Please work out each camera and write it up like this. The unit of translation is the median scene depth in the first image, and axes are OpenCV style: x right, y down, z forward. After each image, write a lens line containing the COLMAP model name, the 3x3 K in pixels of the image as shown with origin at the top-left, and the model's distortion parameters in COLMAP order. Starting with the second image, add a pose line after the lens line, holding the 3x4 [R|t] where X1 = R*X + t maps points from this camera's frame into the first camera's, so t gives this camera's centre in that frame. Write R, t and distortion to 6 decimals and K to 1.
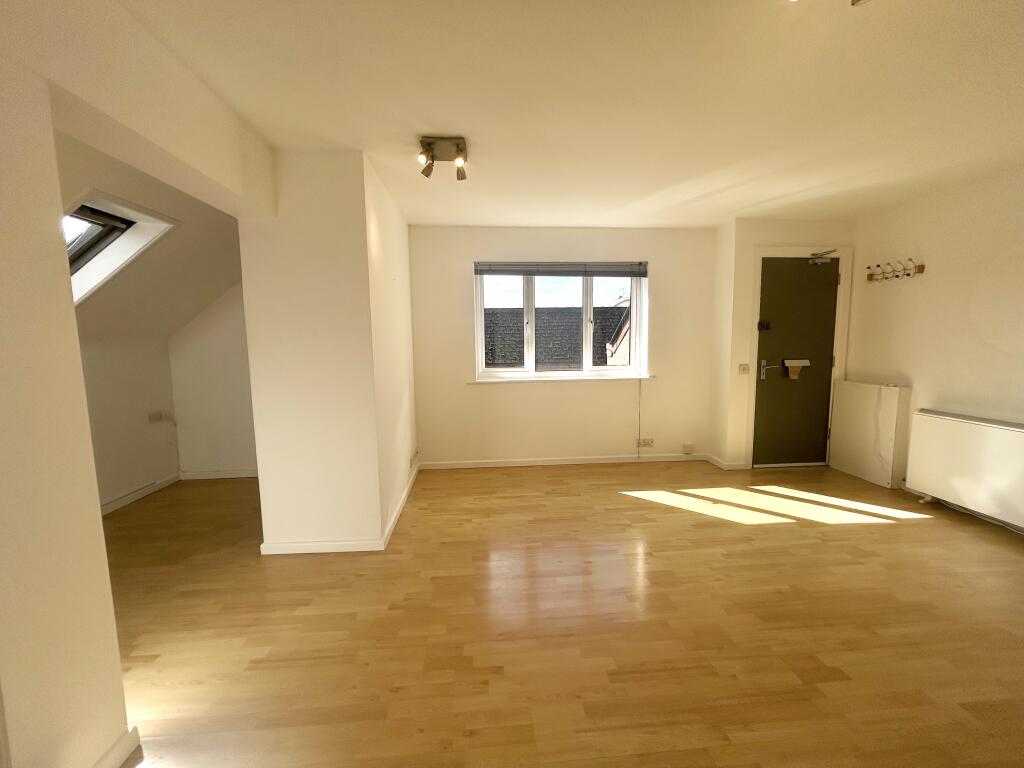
lens RADIAL K [[412.5, 0, 510.0], [0, 412.5, 383.1], [0, 0, 1]] dist [-0.001714, 0.000272]
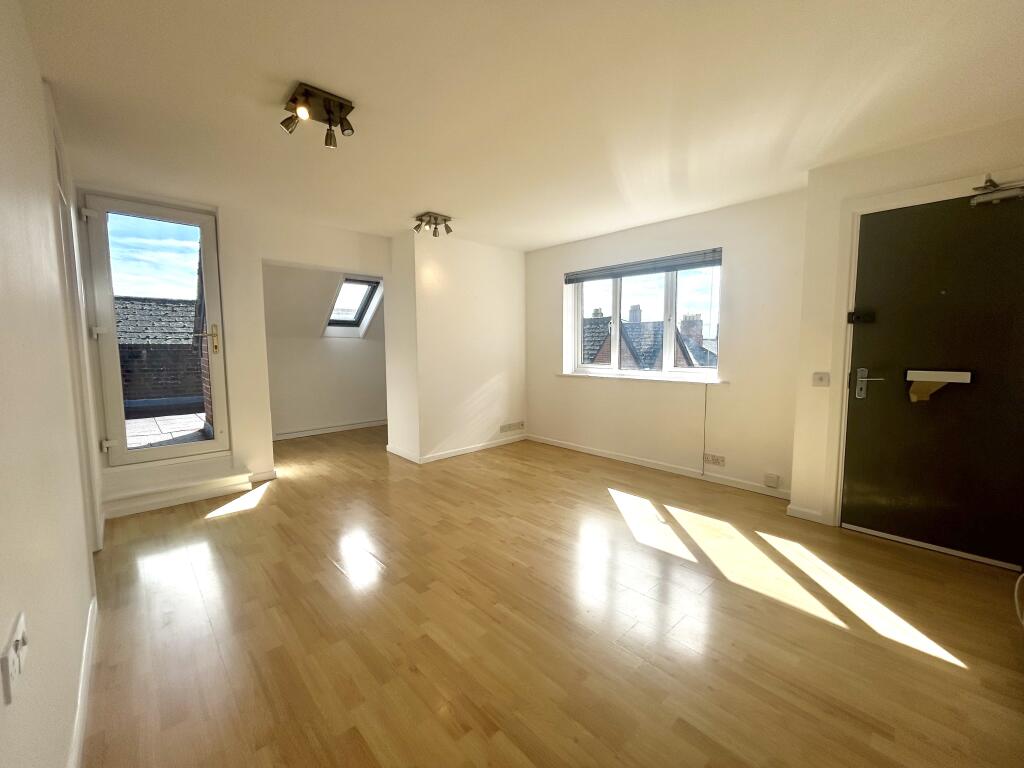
lens RADIAL K [[412.5, 0, 510.1], [0, 412.5, 382.0], [0, 0, 1]] dist [-0.001714, 0.000272]
pose [[0.627160, 0.080328, -0.774738, 0.782213], [-0.084089, 0.995837, 0.035181, -0.010095], [0.774338, 0.043083, 0.631303, 0.142693]]
